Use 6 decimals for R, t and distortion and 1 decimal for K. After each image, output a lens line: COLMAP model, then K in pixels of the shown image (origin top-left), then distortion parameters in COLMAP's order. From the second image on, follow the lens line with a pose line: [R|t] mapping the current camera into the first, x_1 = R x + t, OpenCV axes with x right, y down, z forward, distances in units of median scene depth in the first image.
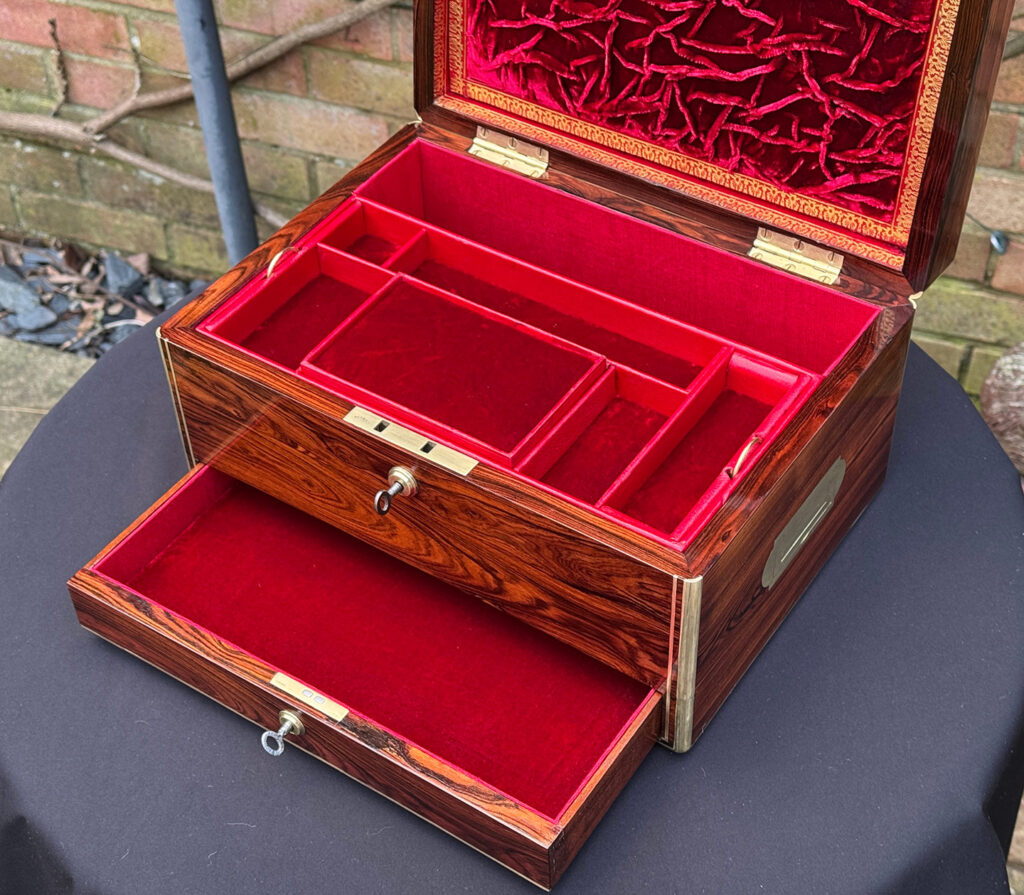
lens RADIAL K [[1727.7, 0, 487.4], [0, 1727.7, 448.2], [0, 0, 1]] dist [0.153613, -0.173365]
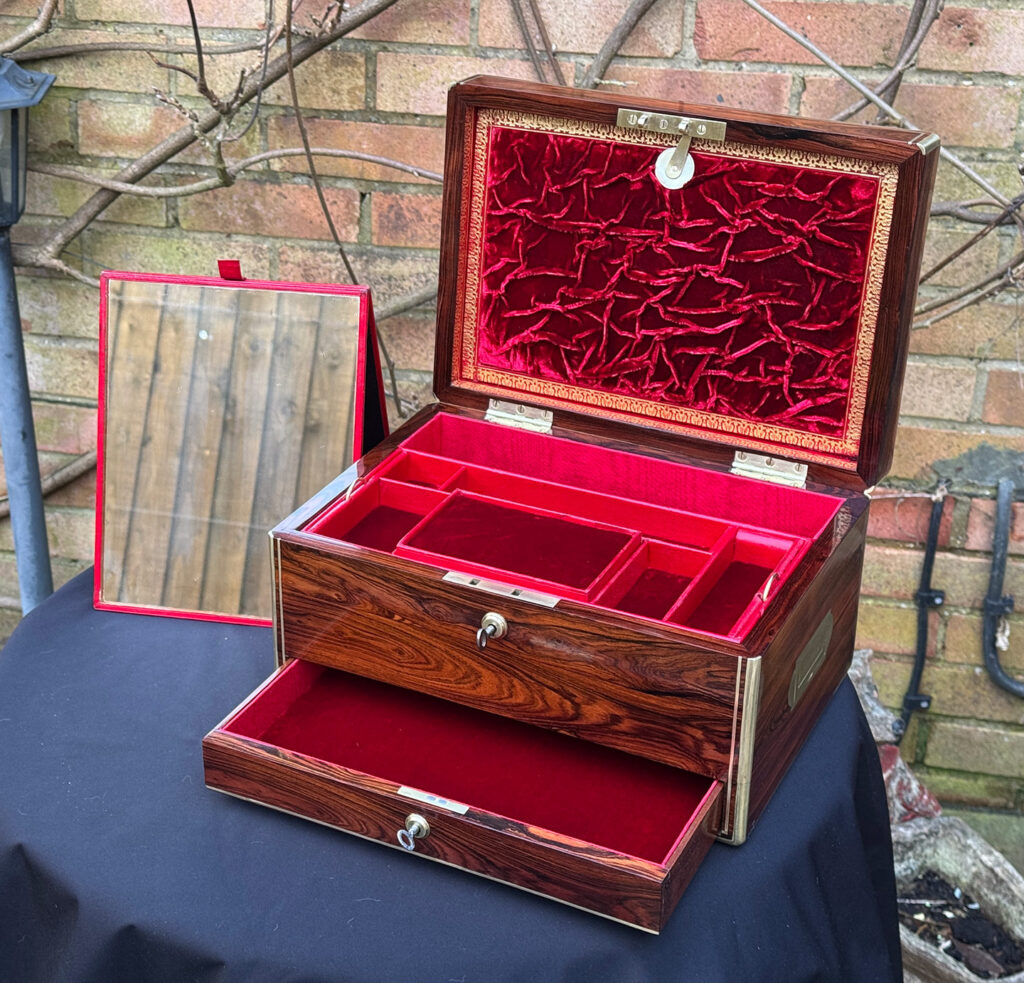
lens RADIAL K [[1932.7, 0, 394.3], [0, 1932.7, 459.4], [0, 0, 1]] dist [0.131008, 0.062263]
pose [[0.993323, -0.020512, 0.113525, -0.255122], [0.055106, 0.948902, -0.310724, 0.308829], [-0.101351, 0.314905, 0.943696, -0.307193]]
